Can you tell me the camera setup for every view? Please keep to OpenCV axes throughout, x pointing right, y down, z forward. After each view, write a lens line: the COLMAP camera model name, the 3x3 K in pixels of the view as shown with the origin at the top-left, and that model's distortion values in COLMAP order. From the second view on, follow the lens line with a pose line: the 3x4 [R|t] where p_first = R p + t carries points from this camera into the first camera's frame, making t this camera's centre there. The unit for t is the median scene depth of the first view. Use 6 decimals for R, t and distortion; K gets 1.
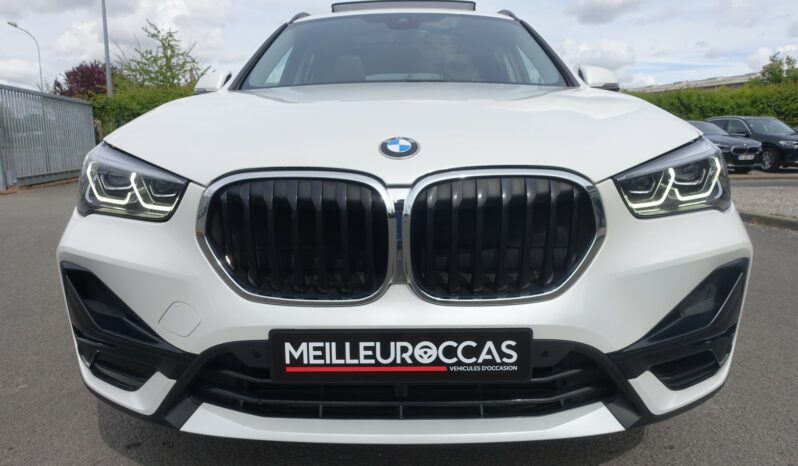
lens RADIAL K [[540.4, 0, 399.0], [0, 540.4, 233.0], [0, 0, 1]] dist [-0.009232, -0.002203]
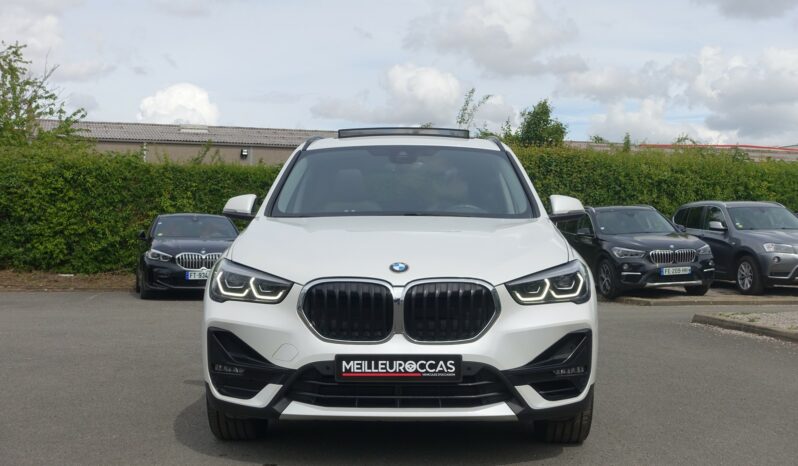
lens RADIAL K [[1030.3, 0, 399.0], [0, 1030.3, 233.0], [0, 0, 1]] dist [-0.025914, -0.015816]
pose [[0.999920, 0.012128, 0.003460, -0.015191], [-0.011400, 0.986491, -0.163419, 0.359137], [-0.005395, 0.163367, 0.986551, -2.952978]]
